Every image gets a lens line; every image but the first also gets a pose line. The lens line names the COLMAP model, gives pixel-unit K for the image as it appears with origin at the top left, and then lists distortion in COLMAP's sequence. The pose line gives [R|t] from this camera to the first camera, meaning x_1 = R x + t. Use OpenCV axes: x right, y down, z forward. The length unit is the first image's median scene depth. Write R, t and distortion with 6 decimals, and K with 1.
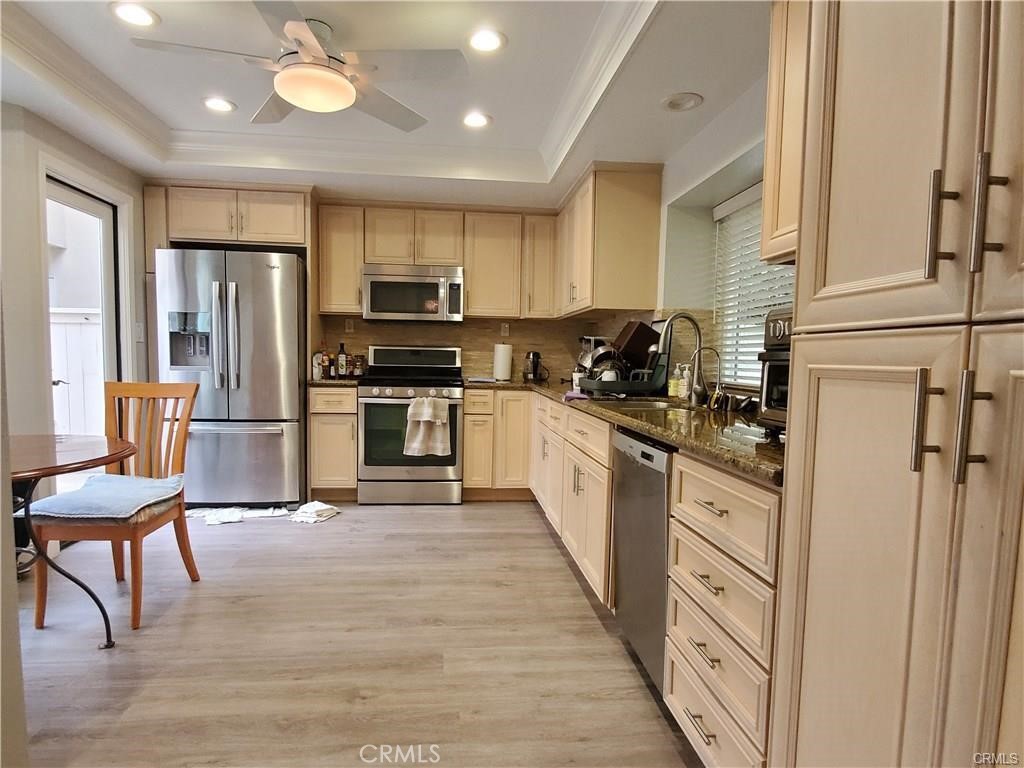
lens RADIAL K [[586.9, 0, 512.0], [0, 586.9, 384.0], [0, 0, 1]] dist [-0.000206, -0.000188]
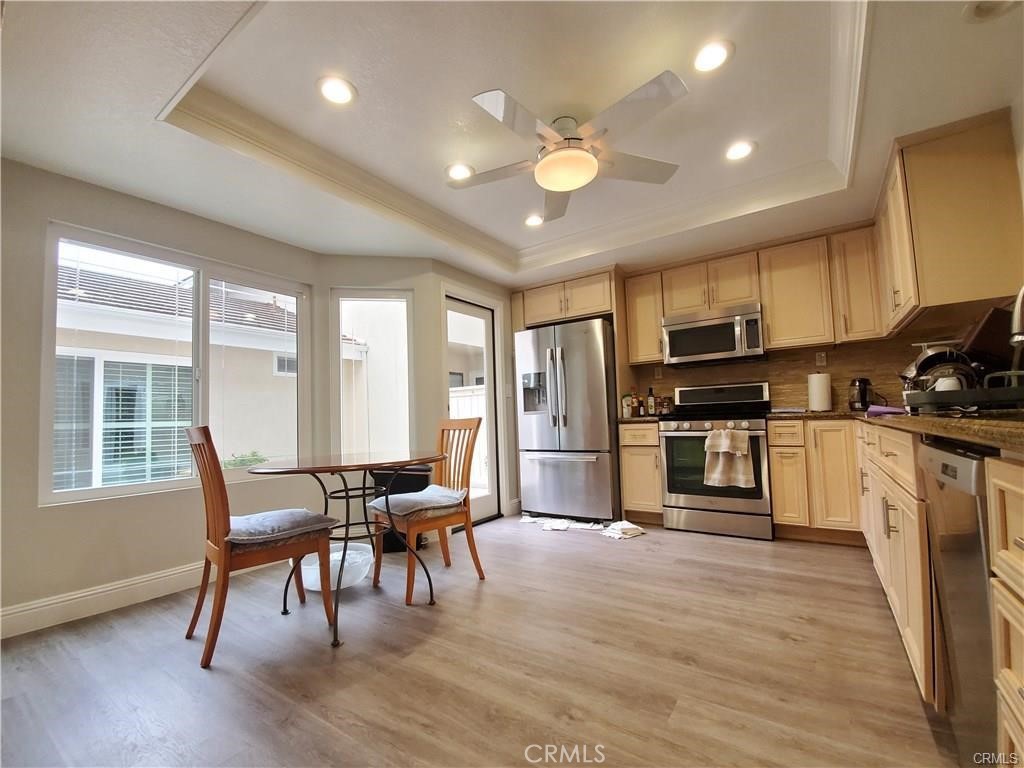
lens RADIAL K [[443.3, 0, 511.7], [0, 443.3, 390.7], [0, 0, 1]] dist [-0.001071, -0.000458]
pose [[0.749954, -0.091775, -0.655093, 0.093935], [0.018352, 0.992834, -0.118082, 0.041191], [0.661235, 0.076534, 0.746264, 0.166951]]
